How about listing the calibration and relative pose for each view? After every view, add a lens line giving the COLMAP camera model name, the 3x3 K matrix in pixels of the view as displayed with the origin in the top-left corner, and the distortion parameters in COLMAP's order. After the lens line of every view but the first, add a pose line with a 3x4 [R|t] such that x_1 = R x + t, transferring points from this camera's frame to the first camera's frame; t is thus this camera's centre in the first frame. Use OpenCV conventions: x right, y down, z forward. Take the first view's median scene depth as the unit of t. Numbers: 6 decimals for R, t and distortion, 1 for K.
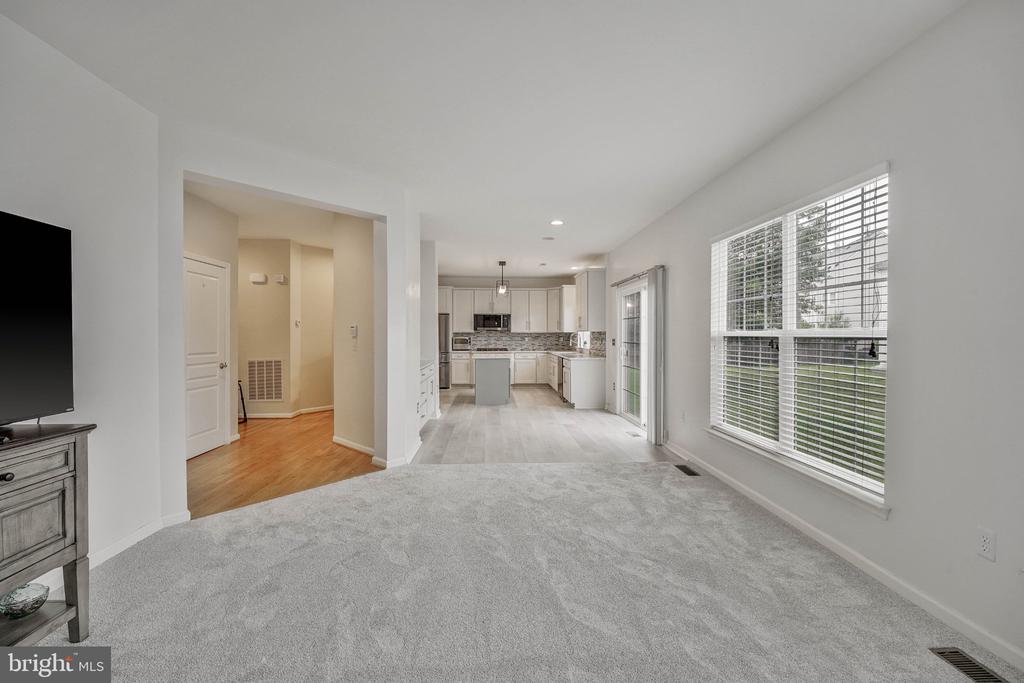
lens RADIAL K [[422.1, 0, 512.0], [0, 422.1, 339.4], [0, 0, 1]] dist [0.007941, -0.007411]
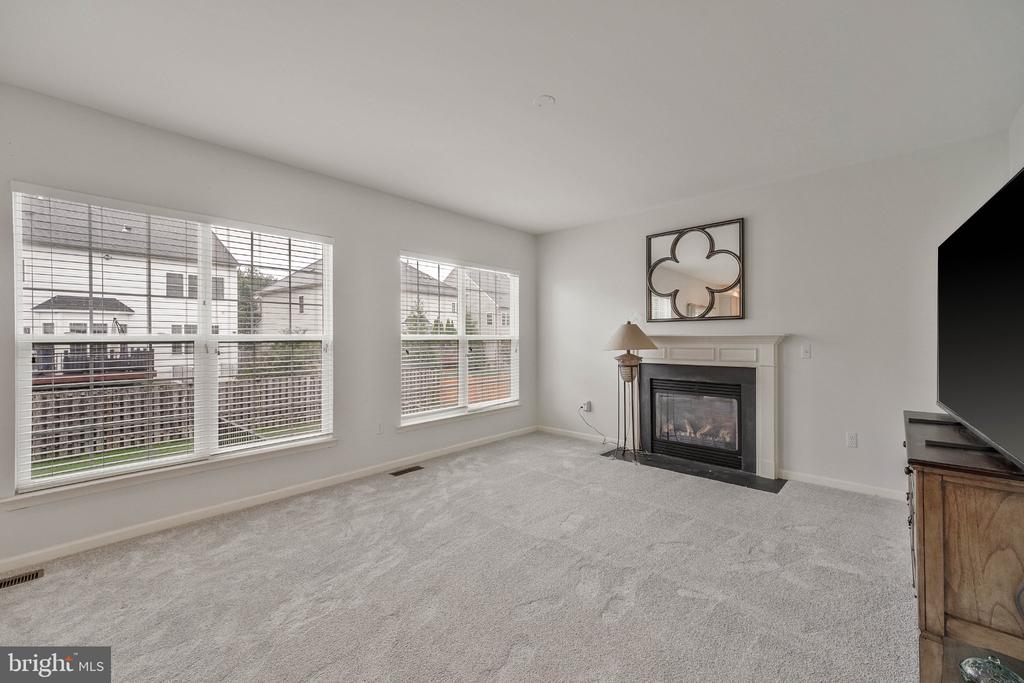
lens RADIAL K [[422.1, 0, 512.0], [0, 422.1, 339.4], [0, 0, 1]] dist [0.007941, -0.007411]
pose [[-0.708967, -0.002059, 0.705239, -0.458638], [0.010550, 0.999853, 0.013525, -0.012778], [-0.705163, 0.017029, -0.708841, 0.930392]]
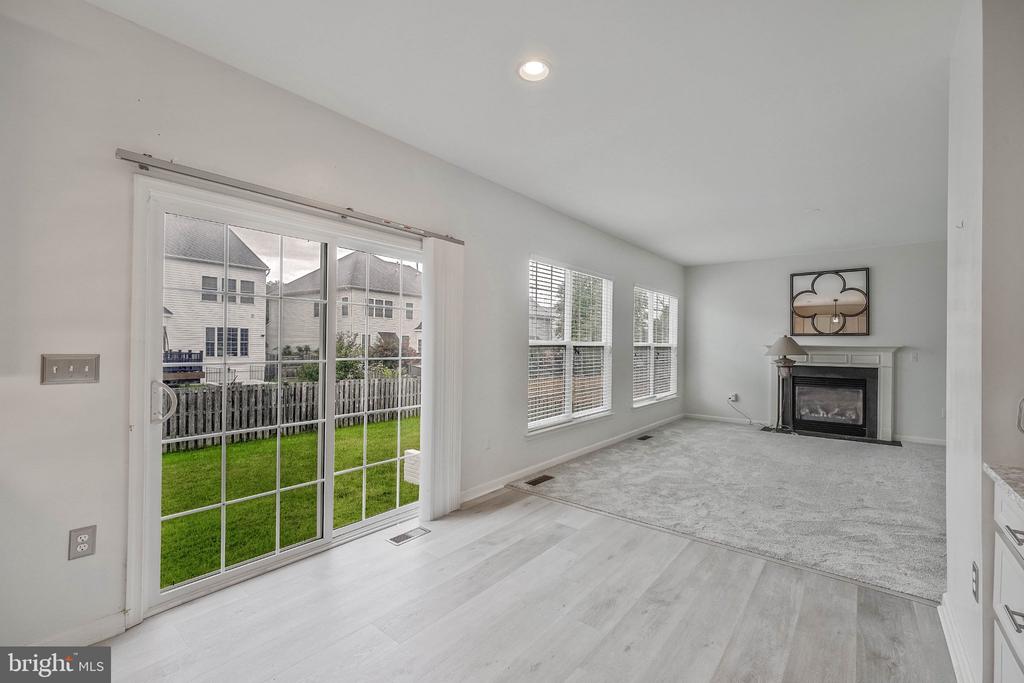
lens RADIAL K [[435.7, 0, 495.7], [0, 435.7, 341.2], [0, 0, 1]] dist [-0.032807, -0.000450]
pose [[-0.722940, -0.004823, 0.690894, -0.217796], [-0.004362, 0.999988, 0.002417, -0.019129], [-0.690897, -0.001266, -0.722952, 1.844515]]
